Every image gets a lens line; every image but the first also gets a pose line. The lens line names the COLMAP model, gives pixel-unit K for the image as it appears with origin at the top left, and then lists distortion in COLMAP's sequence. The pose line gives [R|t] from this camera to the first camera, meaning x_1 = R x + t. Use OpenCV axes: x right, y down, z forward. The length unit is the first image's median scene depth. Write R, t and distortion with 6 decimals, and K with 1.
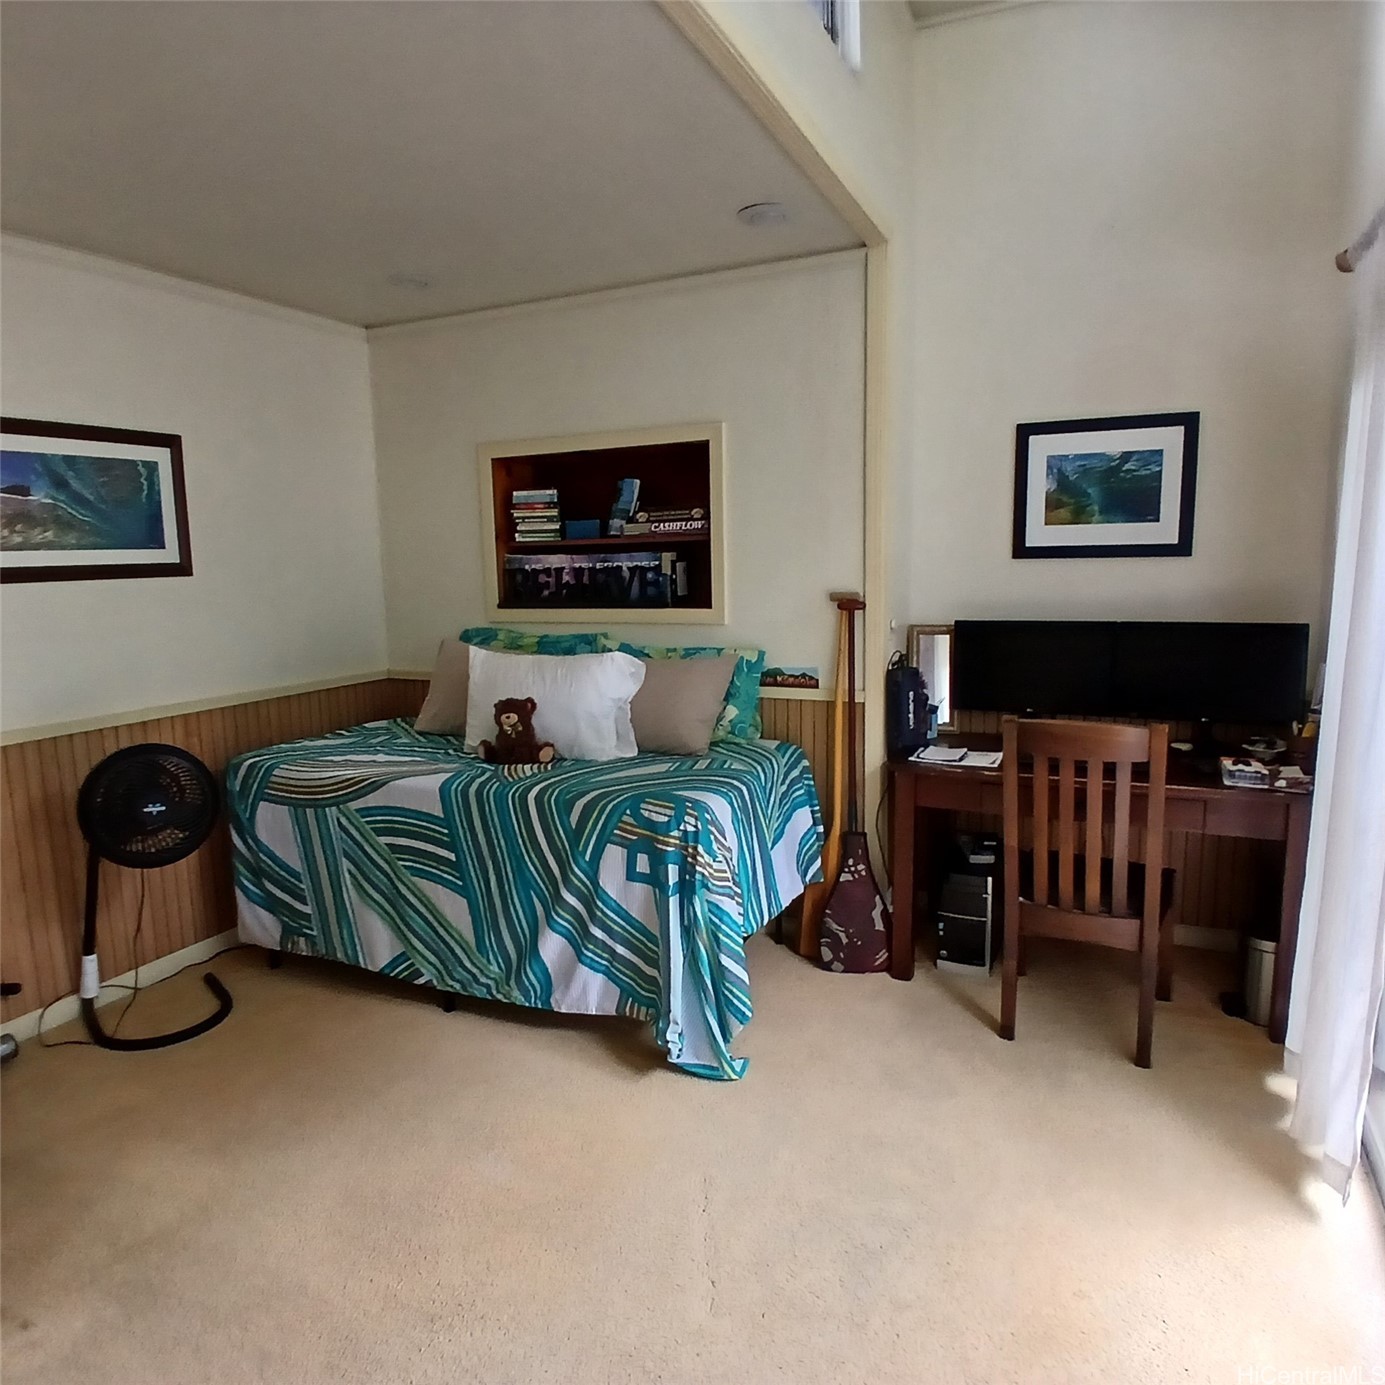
lens RADIAL K [[904.0, 0, 685.8], [0, 904.0, 687.7], [0, 0, 1]] dist [0.032937, -0.078510]
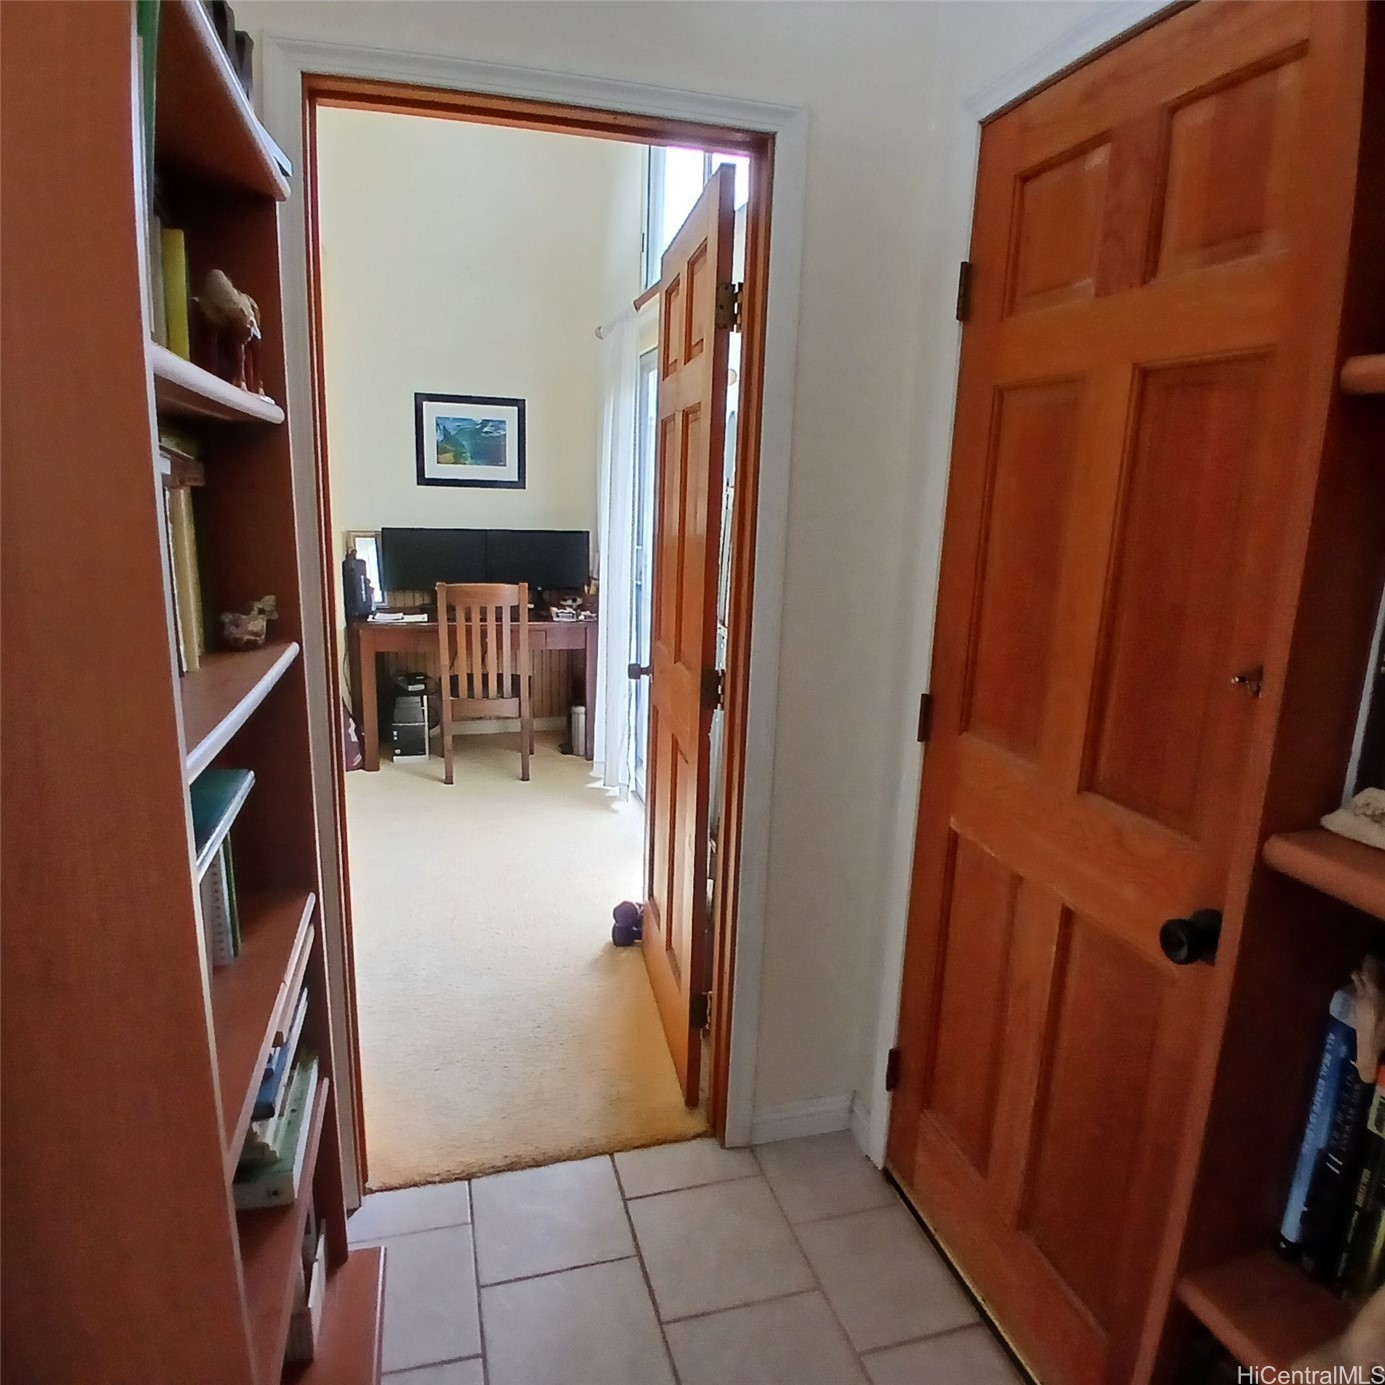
lens RADIAL K [[904.0, 0, 685.8], [0, 904.0, 687.7], [0, 0, 1]] dist [0.032937, -0.078510]
pose [[0.752180, -0.098296, 0.651585, -0.326164], [0.049014, 0.994418, 0.093434, 0.073391], [-0.657132, -0.038342, 0.752800, -0.436883]]
